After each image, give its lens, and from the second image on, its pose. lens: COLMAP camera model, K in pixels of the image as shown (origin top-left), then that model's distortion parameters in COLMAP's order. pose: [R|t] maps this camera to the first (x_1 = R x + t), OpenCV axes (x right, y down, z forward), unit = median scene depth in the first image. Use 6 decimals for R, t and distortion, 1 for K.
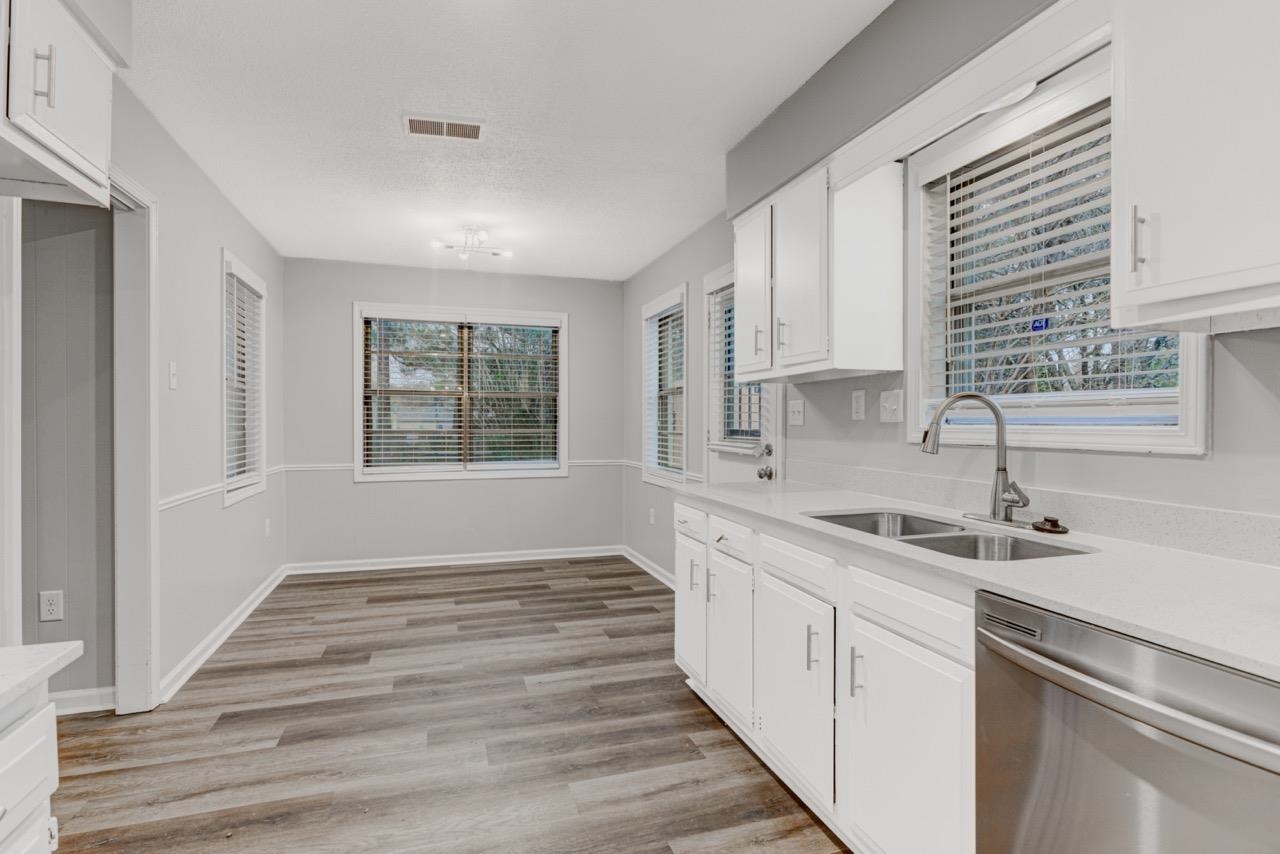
lens RADIAL K [[629.8, 0, 631.7], [0, 629.8, 426.7], [0, 0, 1]] dist [-0.018805, 0.000224]
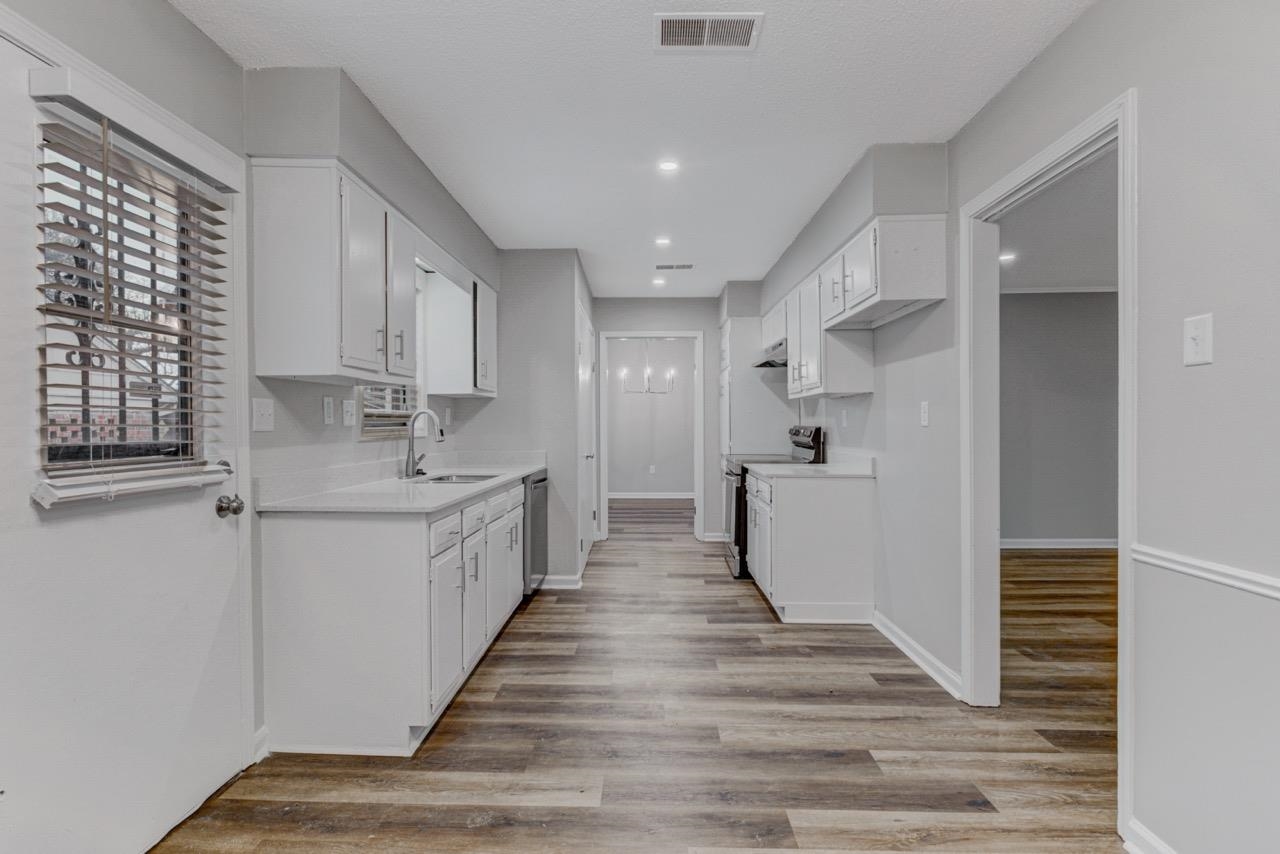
lens RADIAL K [[629.8, 0, 631.7], [0, 629.8, 426.7], [0, 0, 1]] dist [-0.018805, 0.000224]
pose [[-0.945485, 0.002962, 0.325651, -0.385310], [0.007284, 0.999901, 0.012051, -0.012408], [-0.325583, 0.013766, -0.945413, 1.467791]]
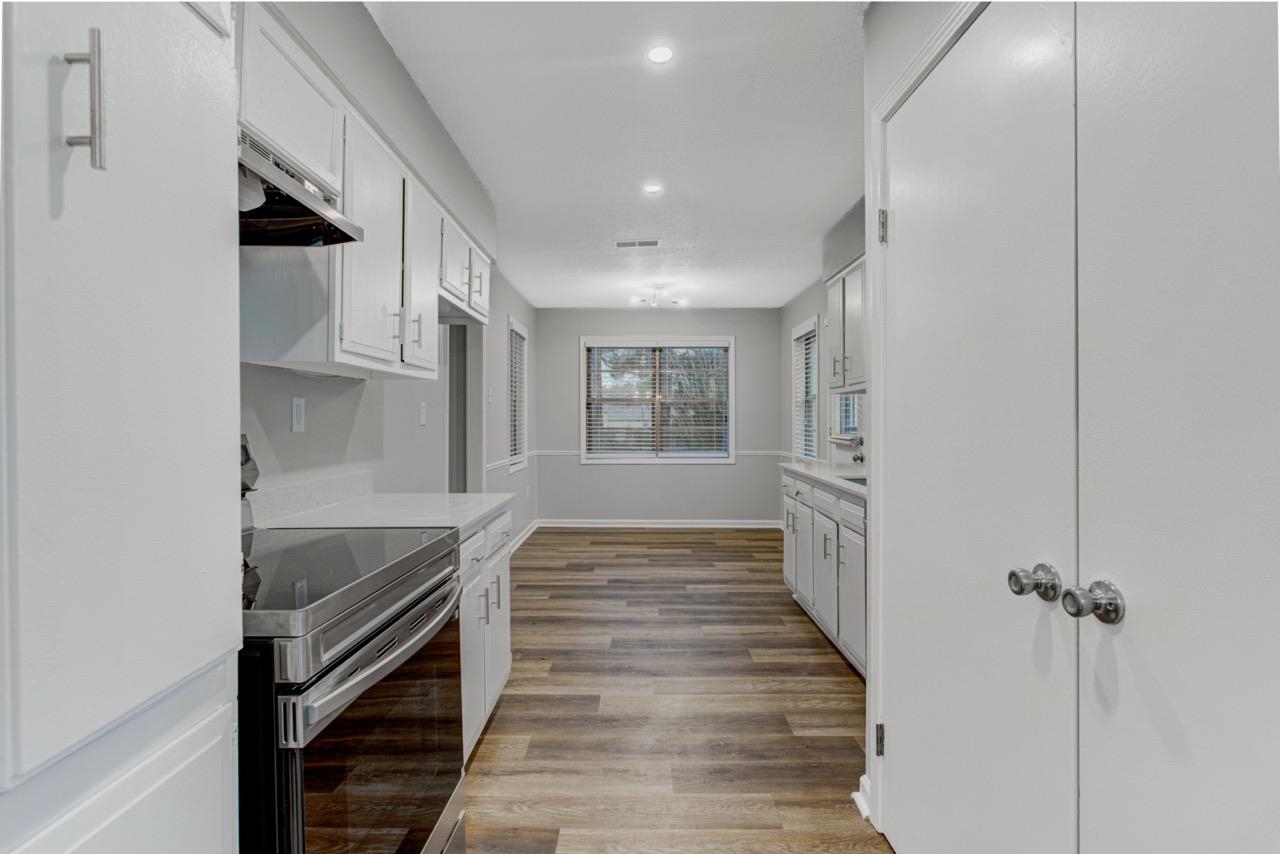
lens RADIAL K [[629.8, 0, 631.7], [0, 629.8, 426.7], [0, 0, 1]] dist [-0.018805, 0.000224]
pose [[0.949812, 0.000829, -0.312820, 0.170865], [-0.000003, 0.999997, 0.002641, 0.000918], [0.312821, -0.002508, 0.949809, -0.479051]]
